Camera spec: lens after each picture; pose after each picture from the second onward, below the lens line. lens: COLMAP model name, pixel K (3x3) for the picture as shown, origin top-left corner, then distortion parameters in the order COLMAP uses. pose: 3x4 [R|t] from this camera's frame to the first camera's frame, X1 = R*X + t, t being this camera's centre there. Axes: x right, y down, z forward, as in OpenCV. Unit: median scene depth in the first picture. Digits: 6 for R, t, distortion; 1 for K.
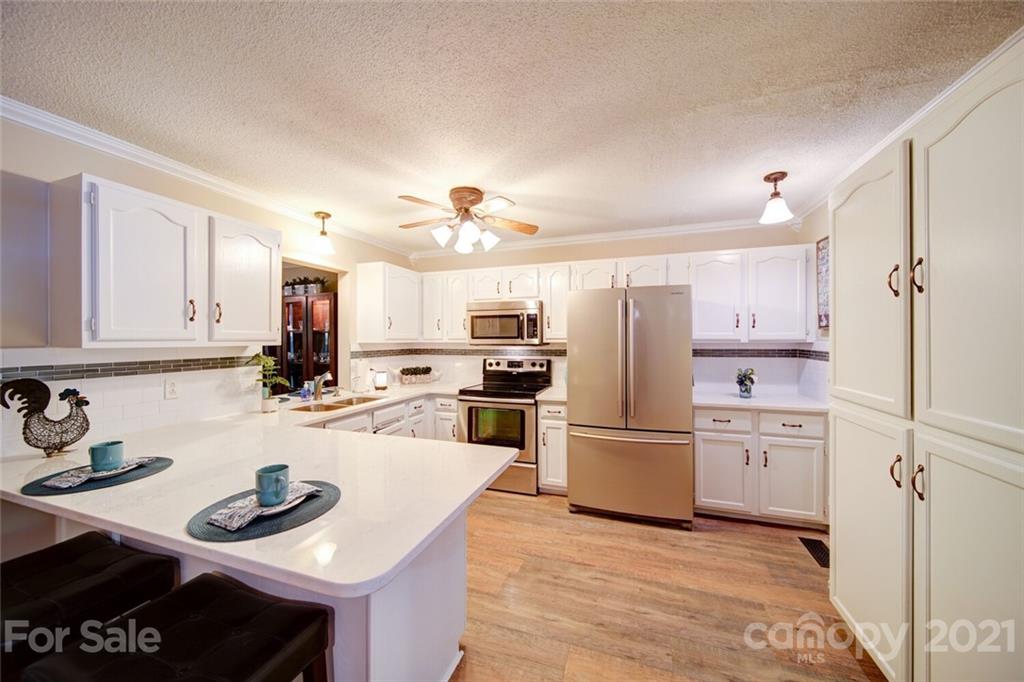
lens RADIAL K [[353.5, 0, 521.6], [0, 353.5, 339.5], [0, 0, 1]] dist [0.000185, 0.000066]
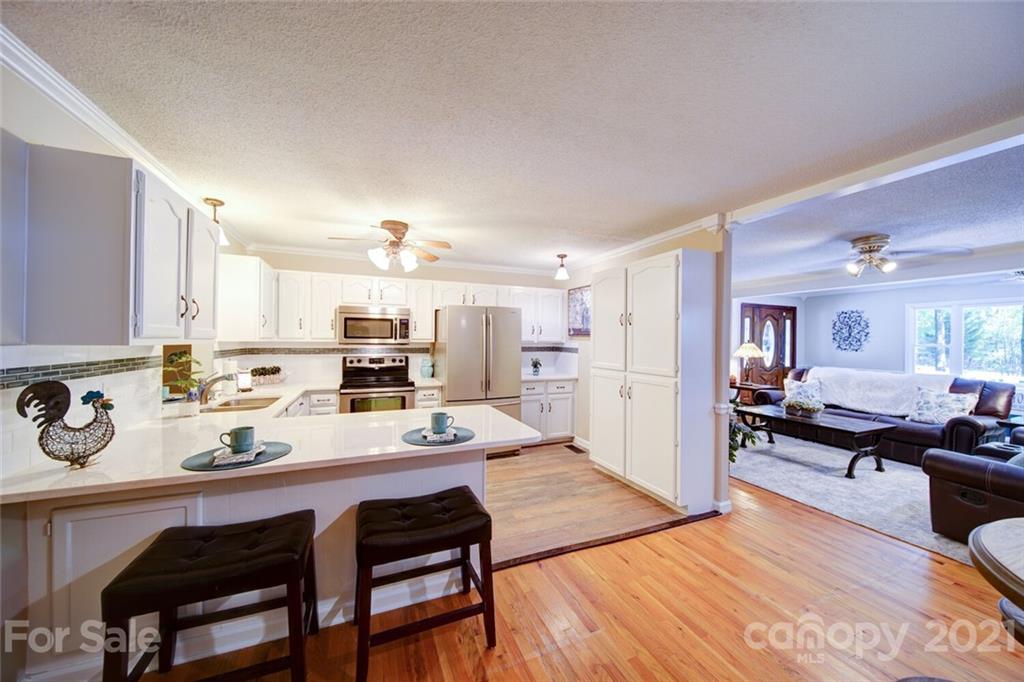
lens RADIAL K [[353.5, 0, 506.2], [0, 353.5, 340.6], [0, 0, 1]] dist [0.000185, 0.000066]
pose [[0.757801, 0.008469, 0.652431, -0.665173], [-0.010279, 0.999947, -0.001040, 0.001069], [-0.652404, -0.005919, 0.757848, -0.223543]]
